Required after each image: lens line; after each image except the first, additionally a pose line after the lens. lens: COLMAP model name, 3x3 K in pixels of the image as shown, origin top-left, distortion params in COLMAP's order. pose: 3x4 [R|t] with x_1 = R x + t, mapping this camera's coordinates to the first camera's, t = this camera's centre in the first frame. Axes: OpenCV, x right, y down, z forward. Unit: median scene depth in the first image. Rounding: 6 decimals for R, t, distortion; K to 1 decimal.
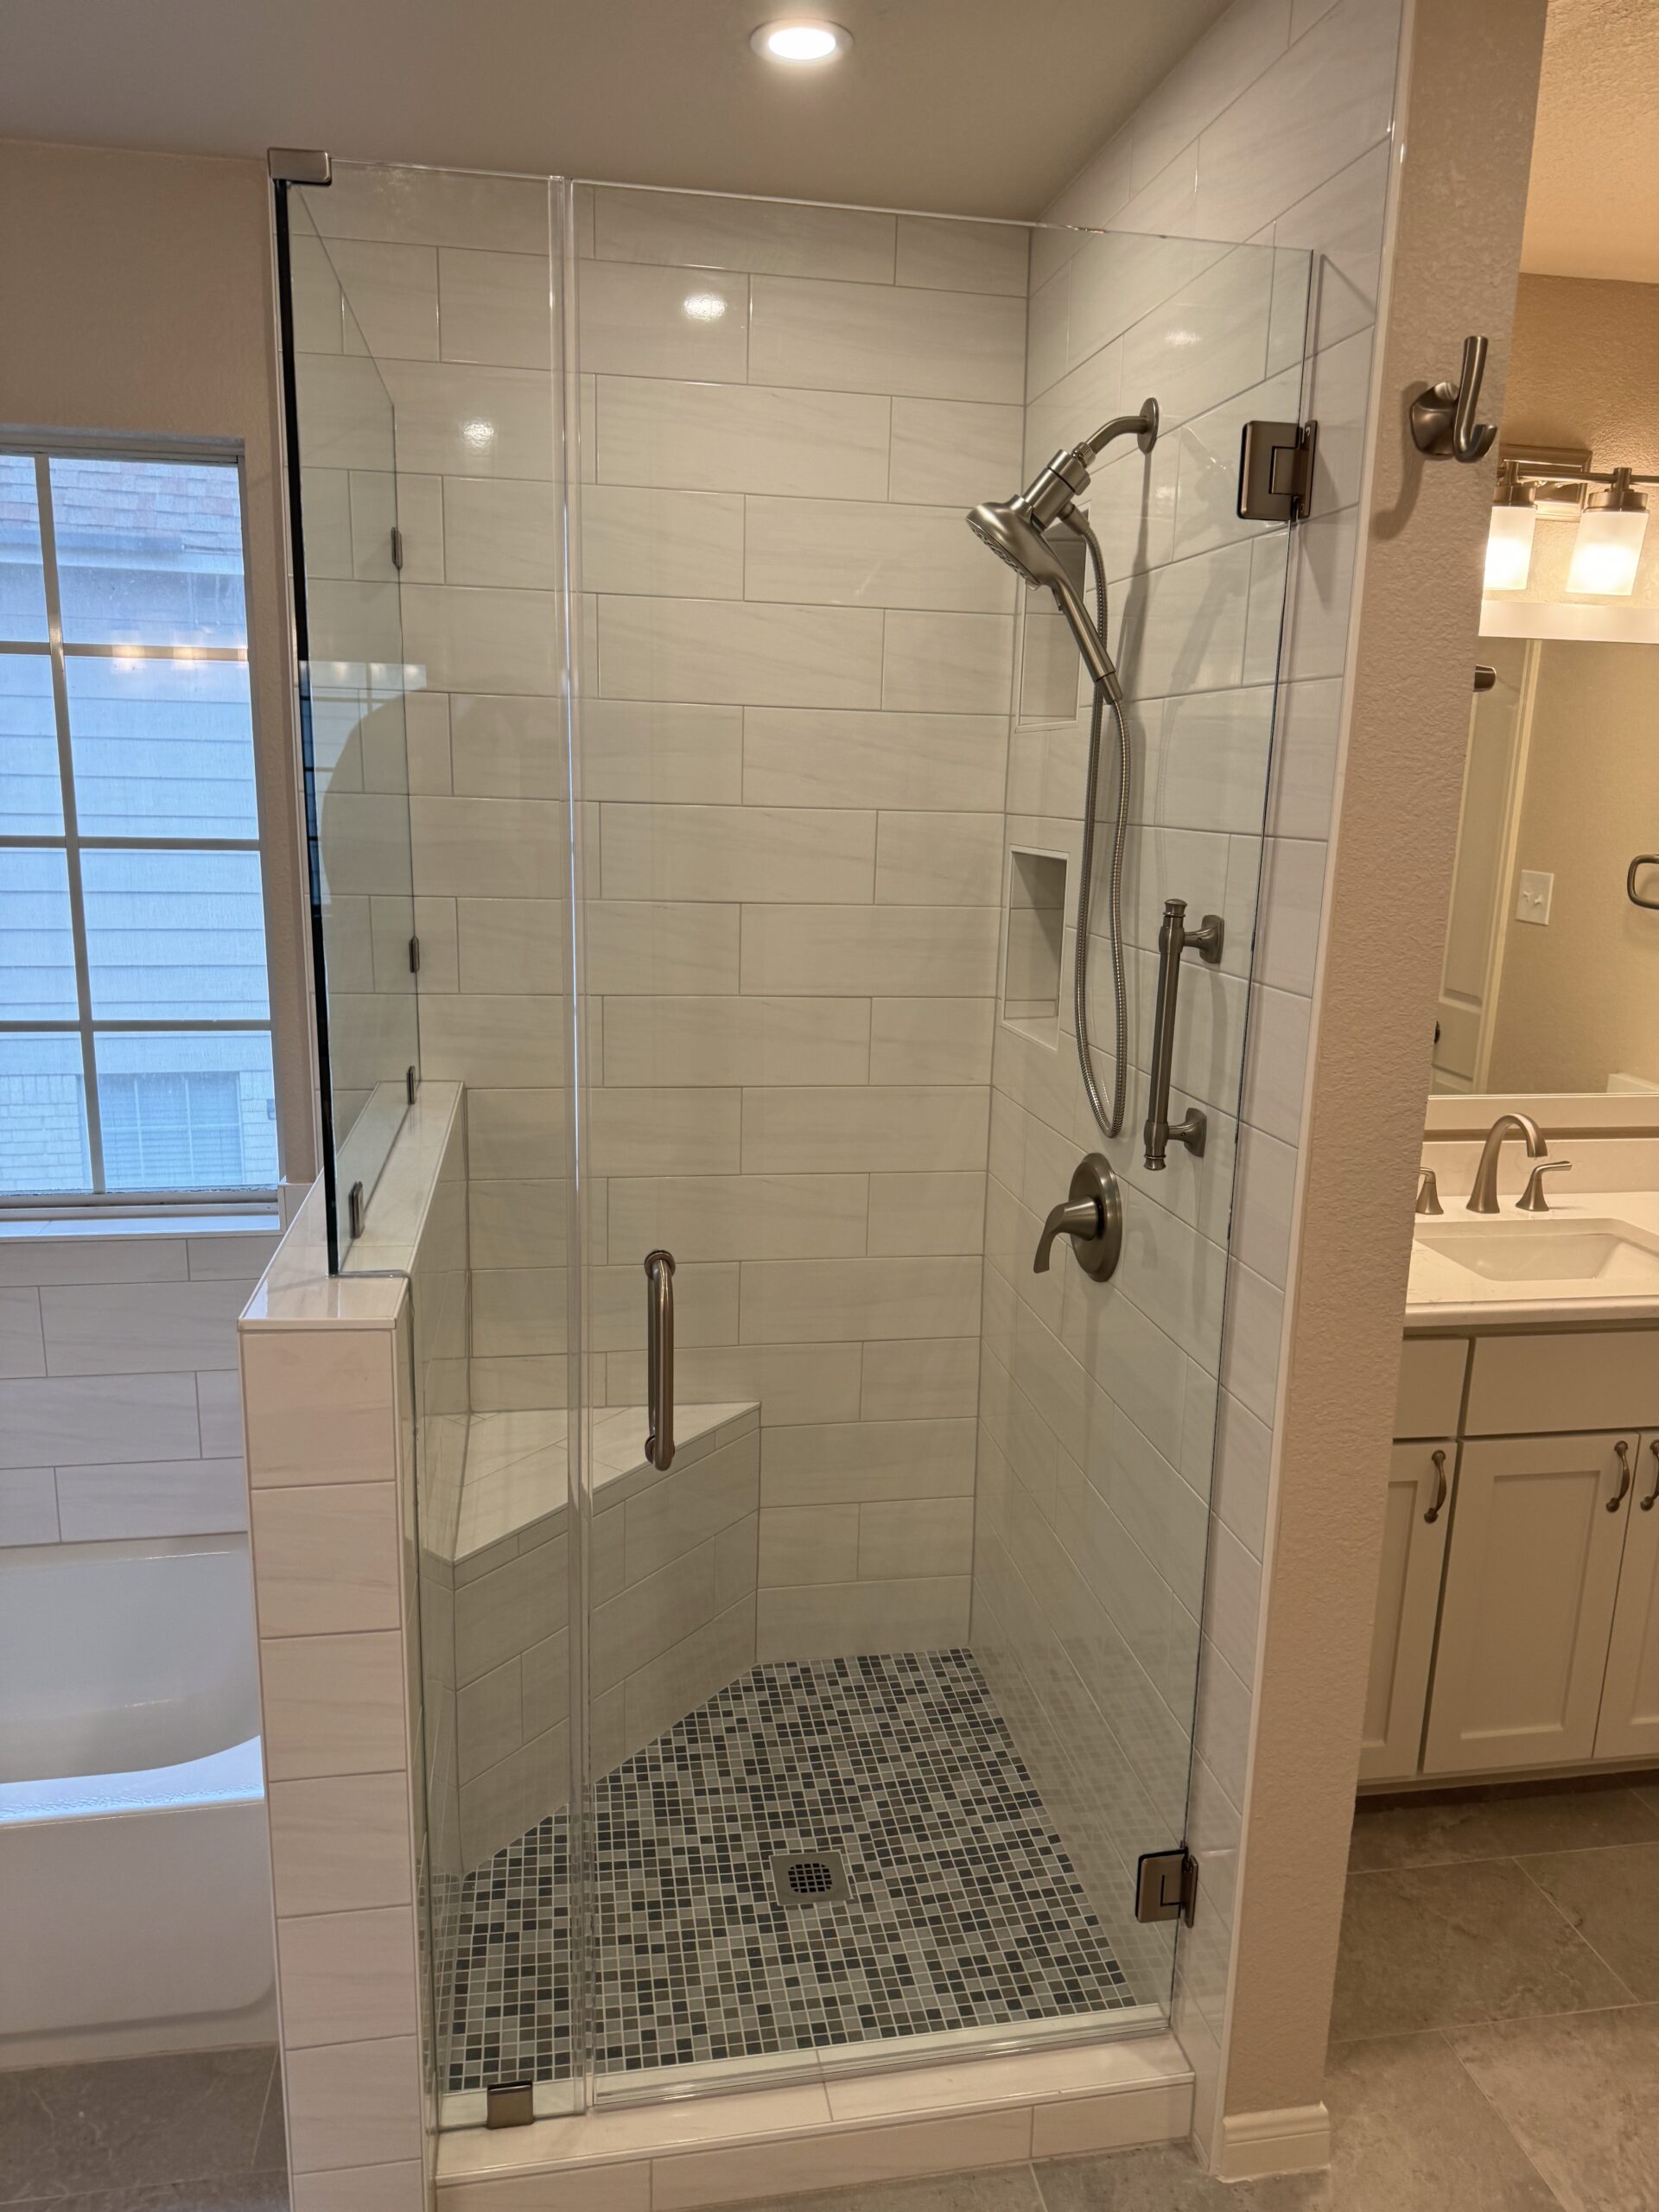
lens RADIAL K [[1577.0, 0, 826.6], [0, 1577.0, 1120.0], [0, 0, 1]] dist [0.027048, -0.023040]
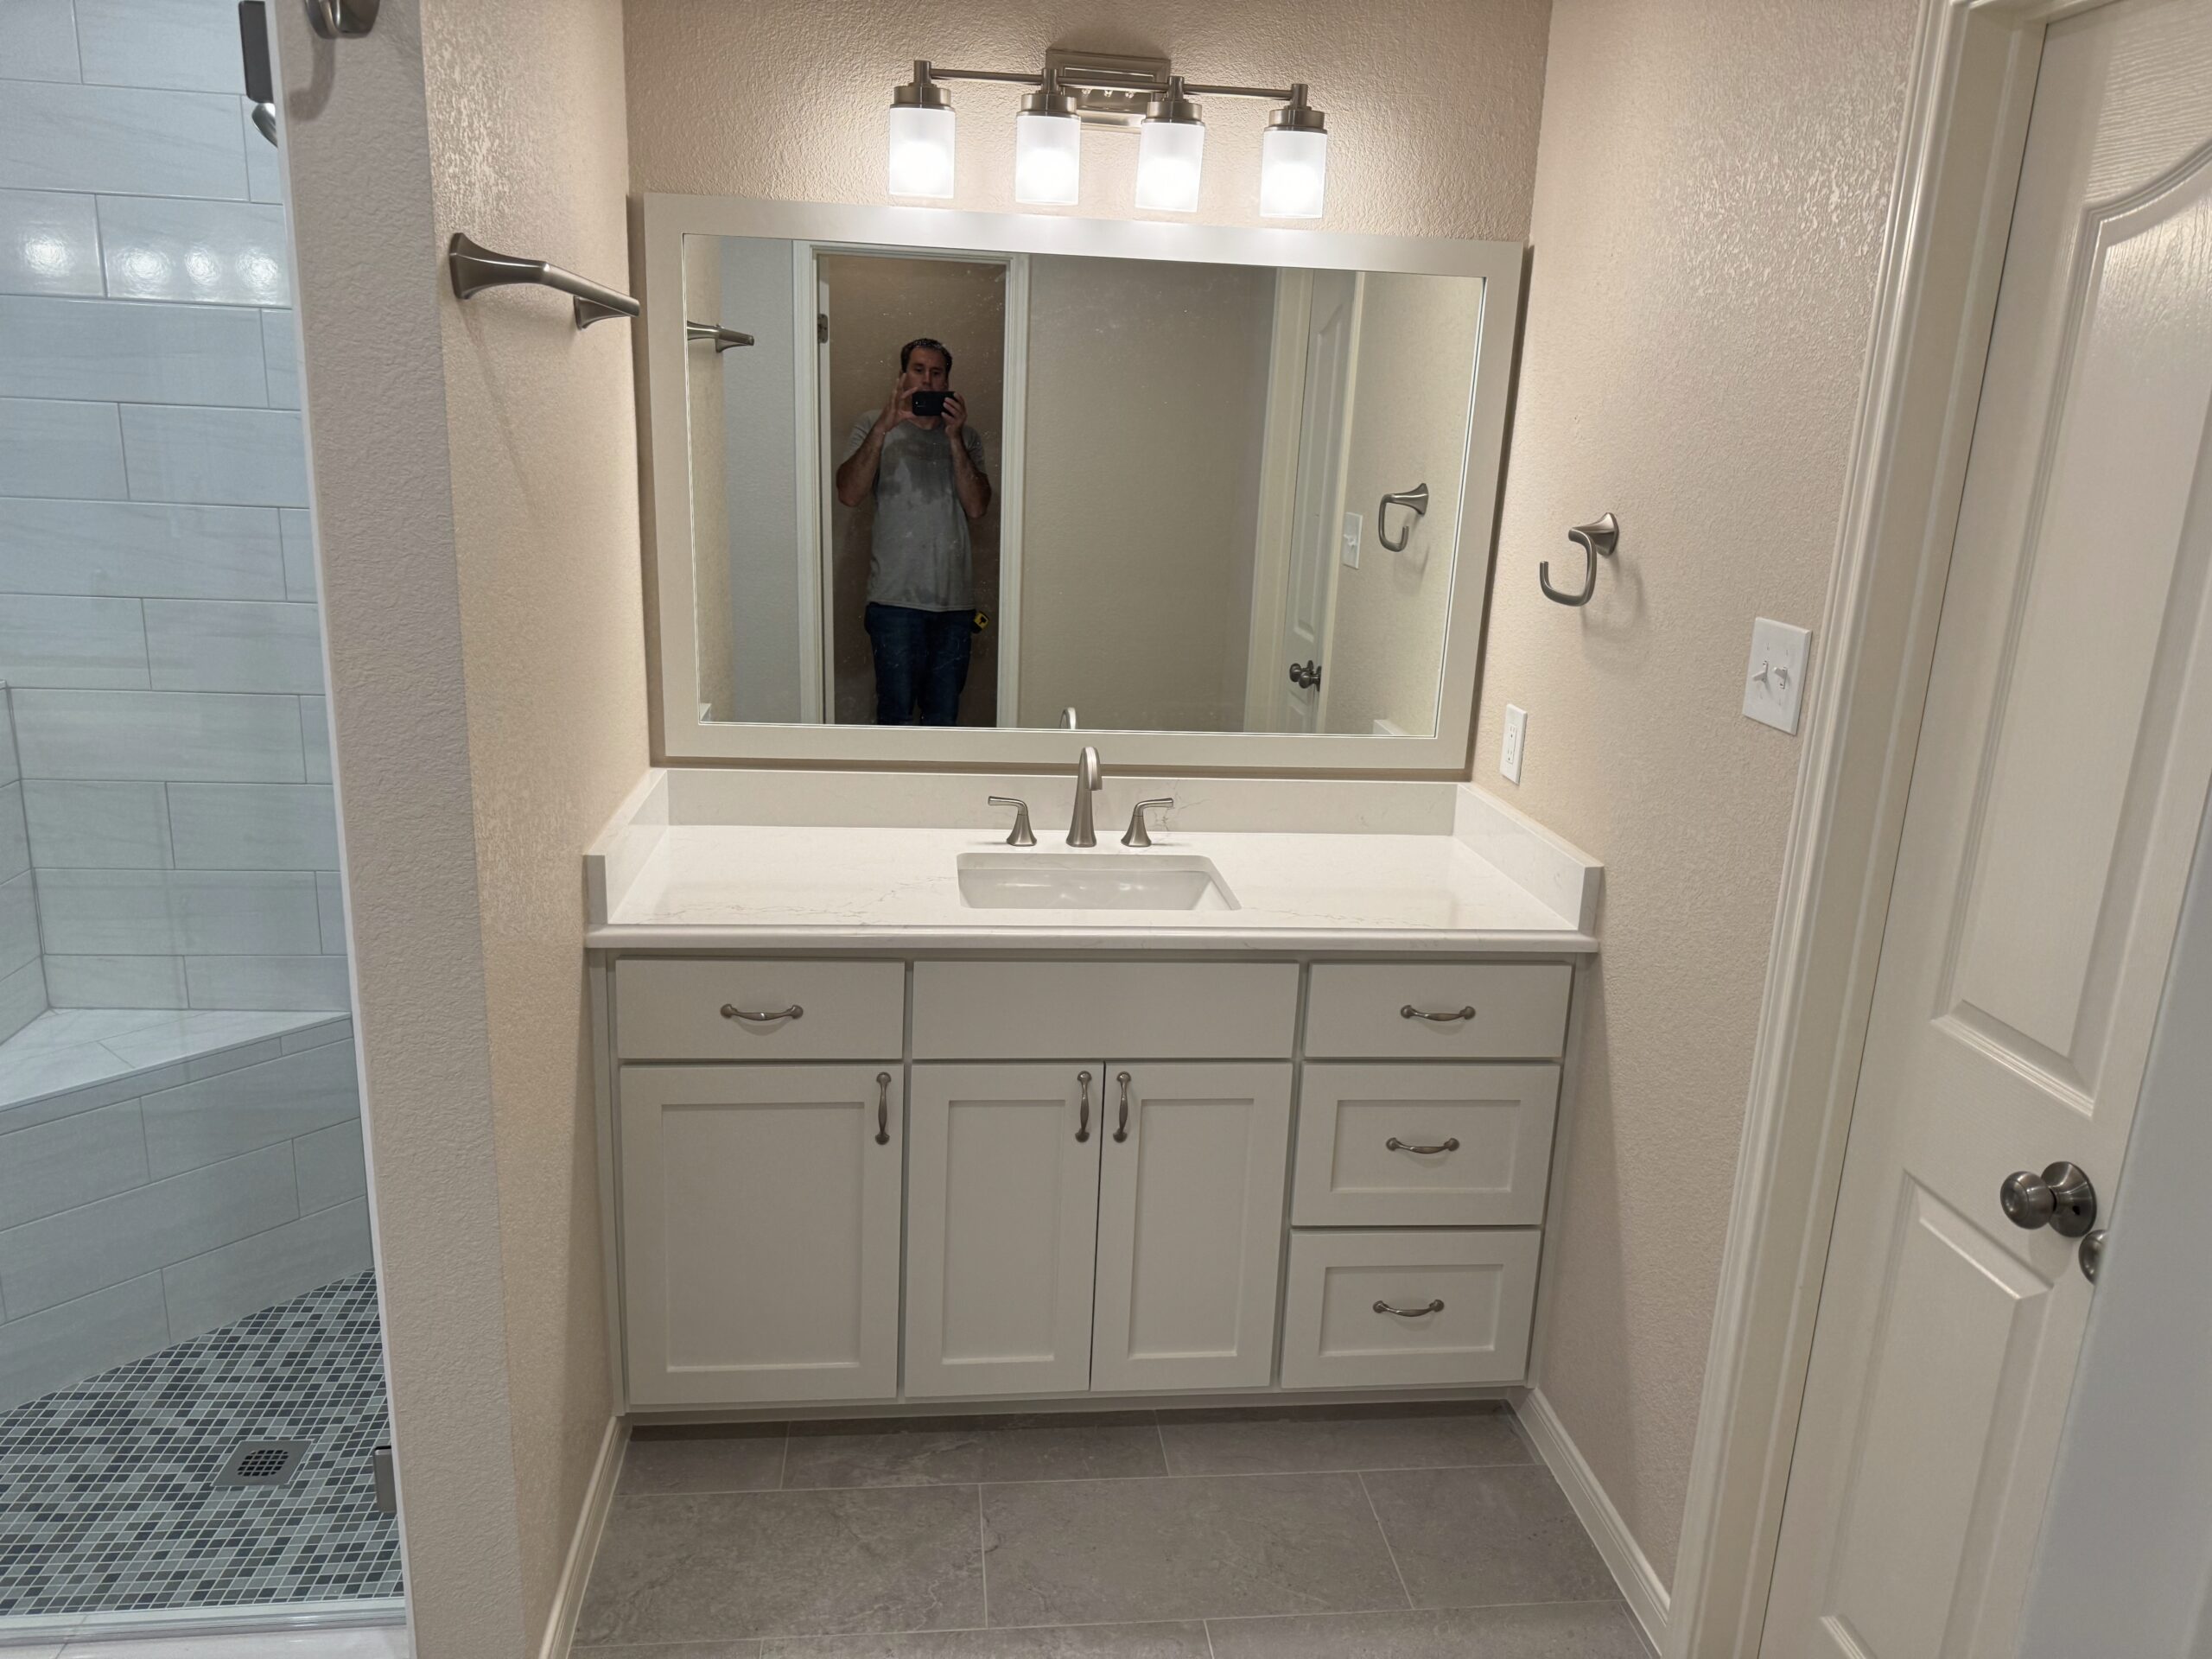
lens RADIAL K [[1583.4, 0, 1106.0], [0, 1583.4, 829.5], [0, 0, 1]] dist [0.005957, -0.010172]
pose [[0.997945, 0.033399, -0.054688, 0.585689], [-0.031324, 0.998773, 0.038368, 0.011937], [0.055902, -0.036577, 0.997766, 0.021799]]
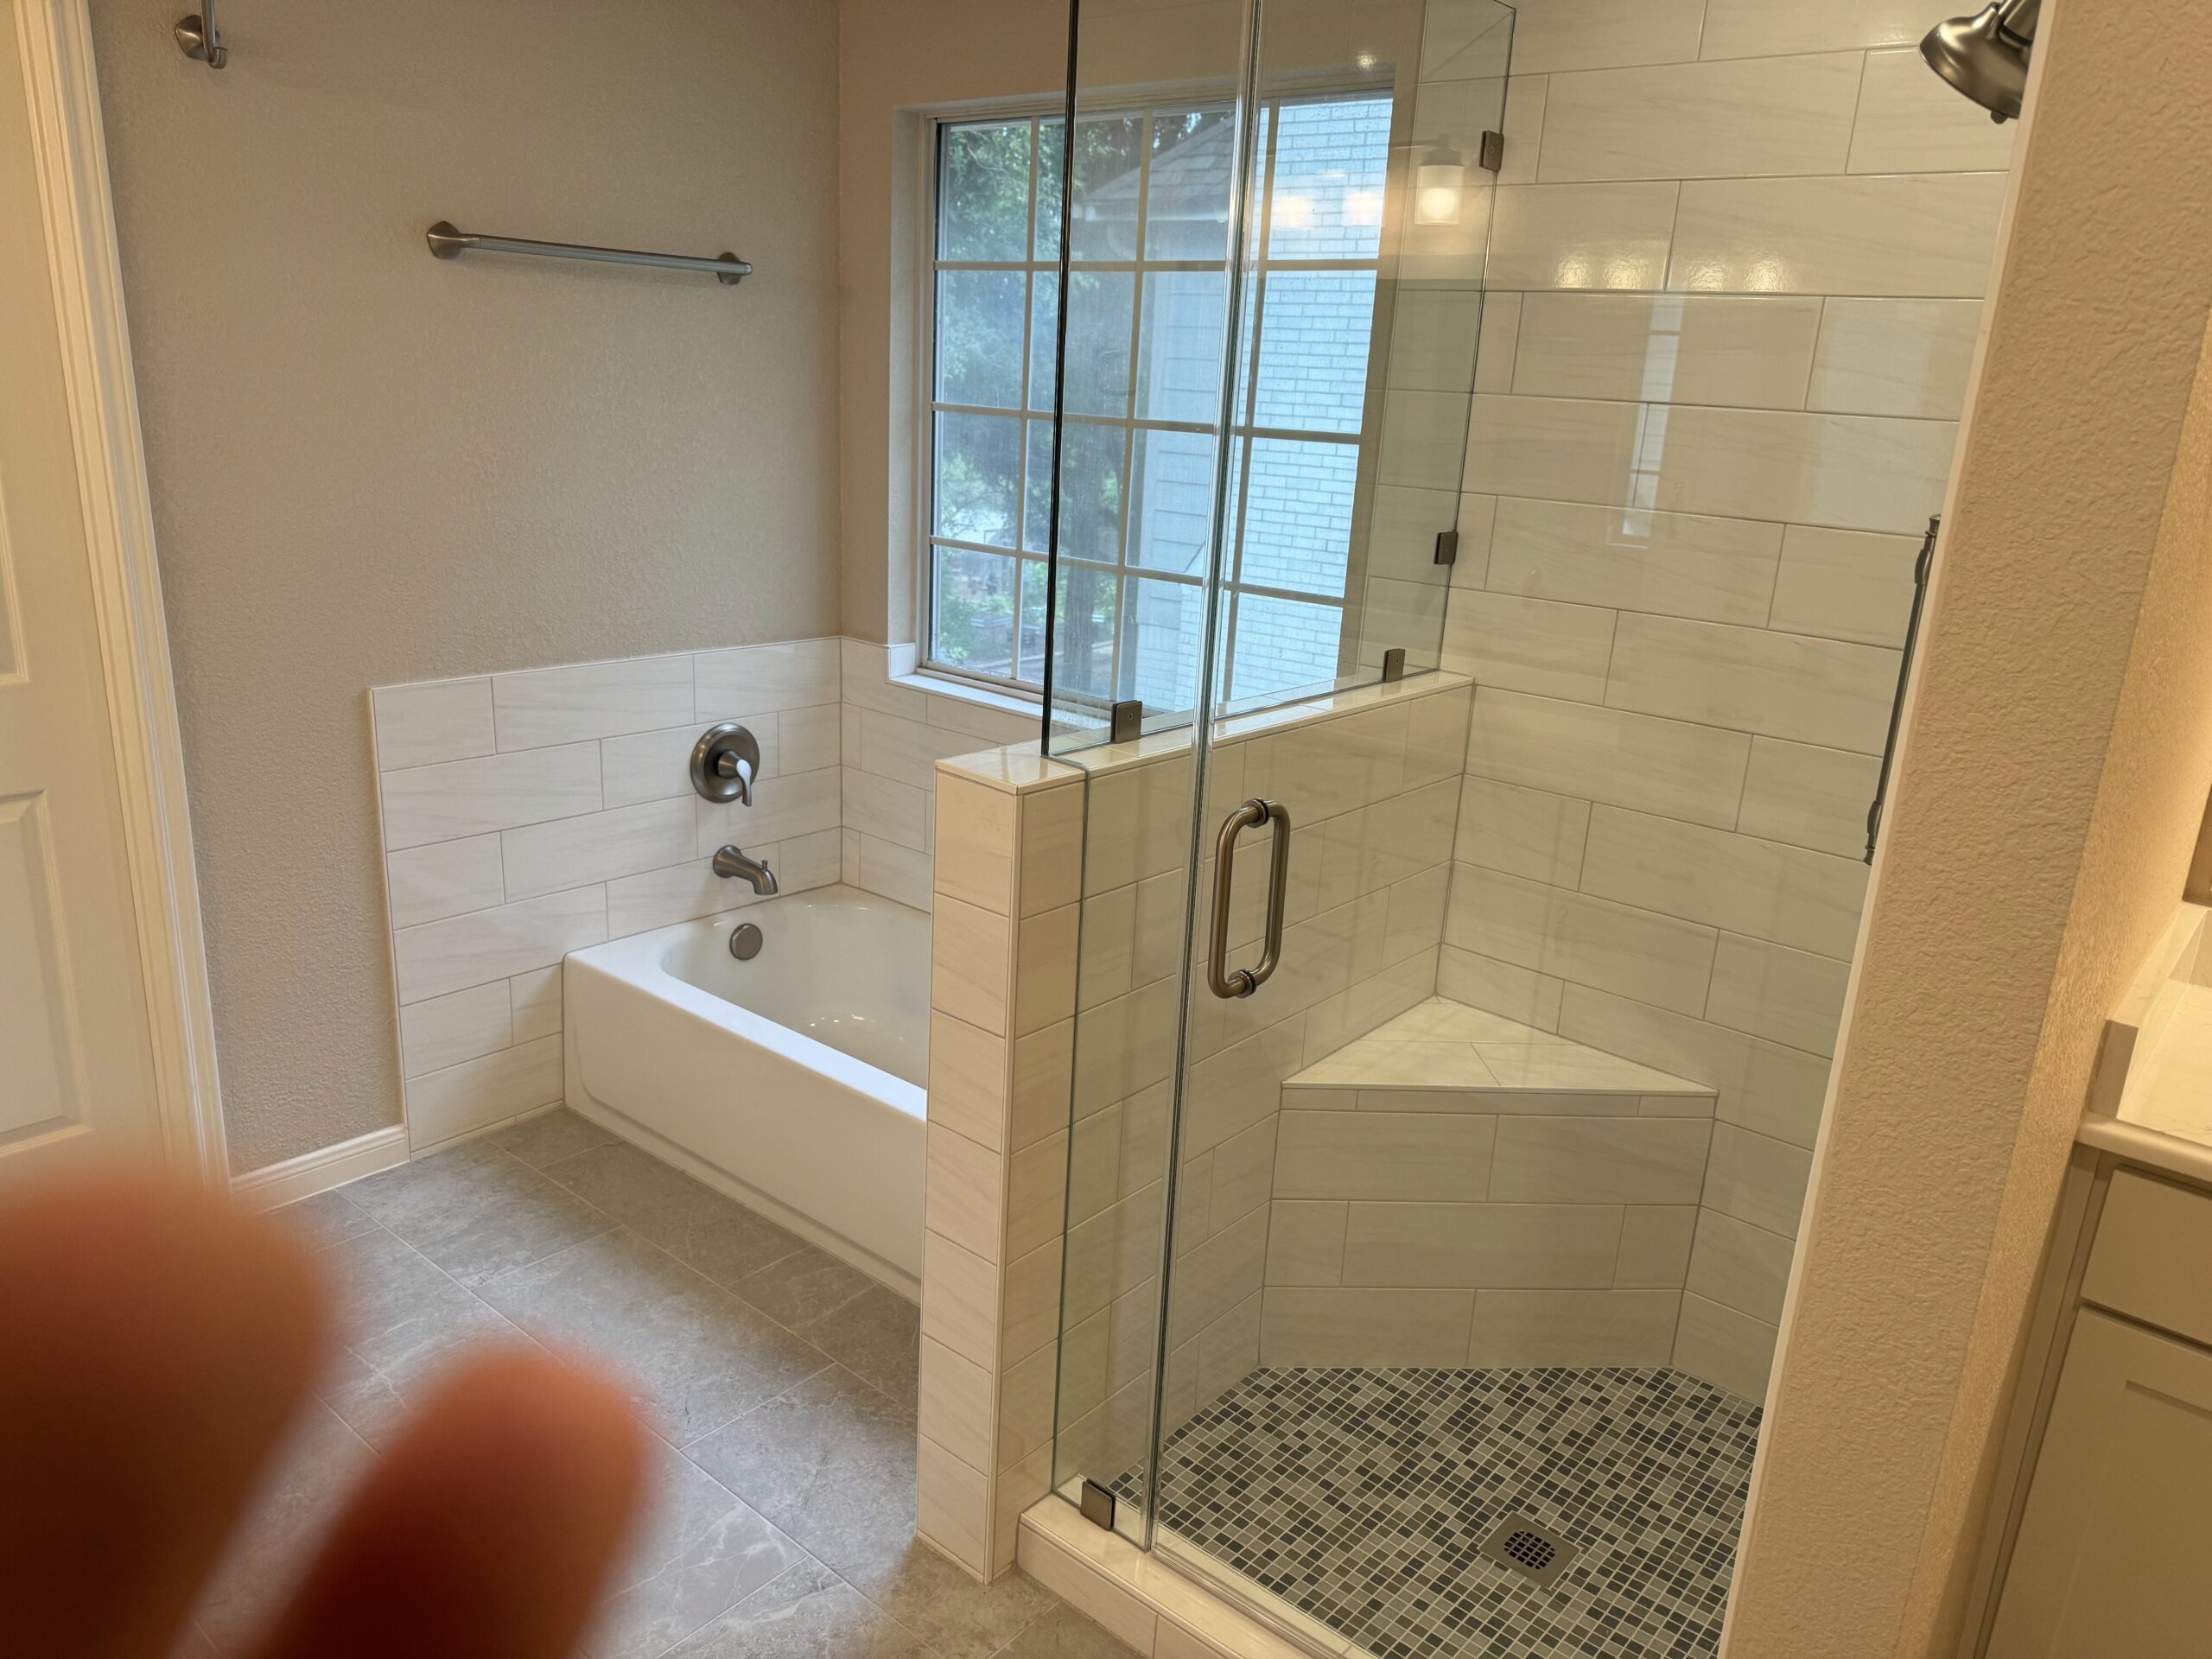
lens RADIAL K [[1553.9, 0, 1124.3], [0, 1553.9, 840.4], [0, 0, 1]] dist [0.075230, -0.111216]
pose [[0.646861, 0.229277, -0.727326, 0.426329], [-0.204463, 0.970958, 0.124235, -0.001235], [0.734688, 0.068349, 0.674954, 0.160078]]
